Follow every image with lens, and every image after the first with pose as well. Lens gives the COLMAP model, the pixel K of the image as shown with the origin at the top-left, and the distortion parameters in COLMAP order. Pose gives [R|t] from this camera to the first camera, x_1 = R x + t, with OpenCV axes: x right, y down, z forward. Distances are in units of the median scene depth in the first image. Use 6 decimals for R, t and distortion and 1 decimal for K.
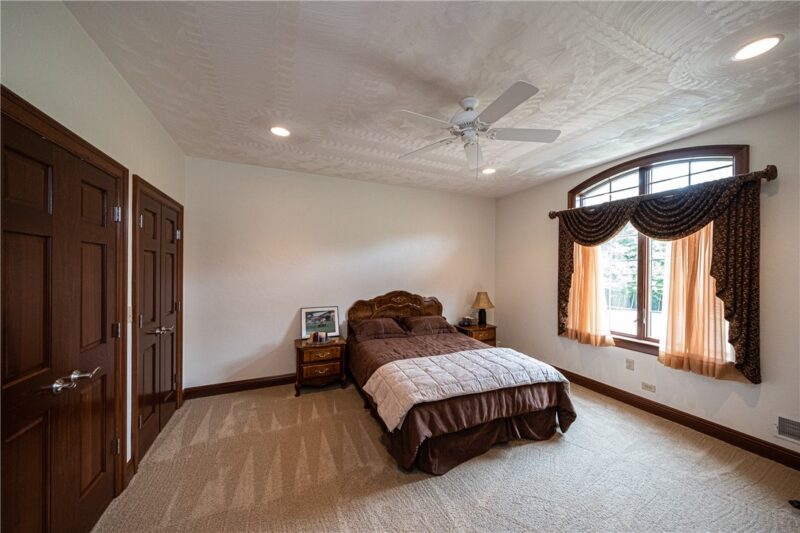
lens RADIAL K [[279.3, 0, 400.3], [0, 279.3, 268.9], [0, 0, 1]] dist [0.000136, -0.000012]
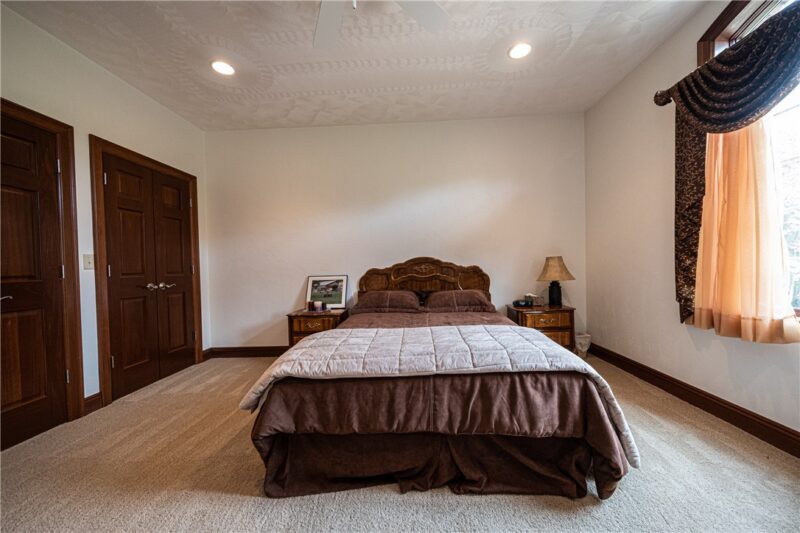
lens RADIAL K [[295.0, 0, 400.4], [0, 295.0, 268.6], [0, 0, 1]] dist [0.007187, -0.000518]
pose [[0.894047, -0.024962, -0.447278, 0.353968], [0.030827, 0.999508, 0.005838, 0.120014], [0.446912, -0.019008, 0.894376, 0.269175]]
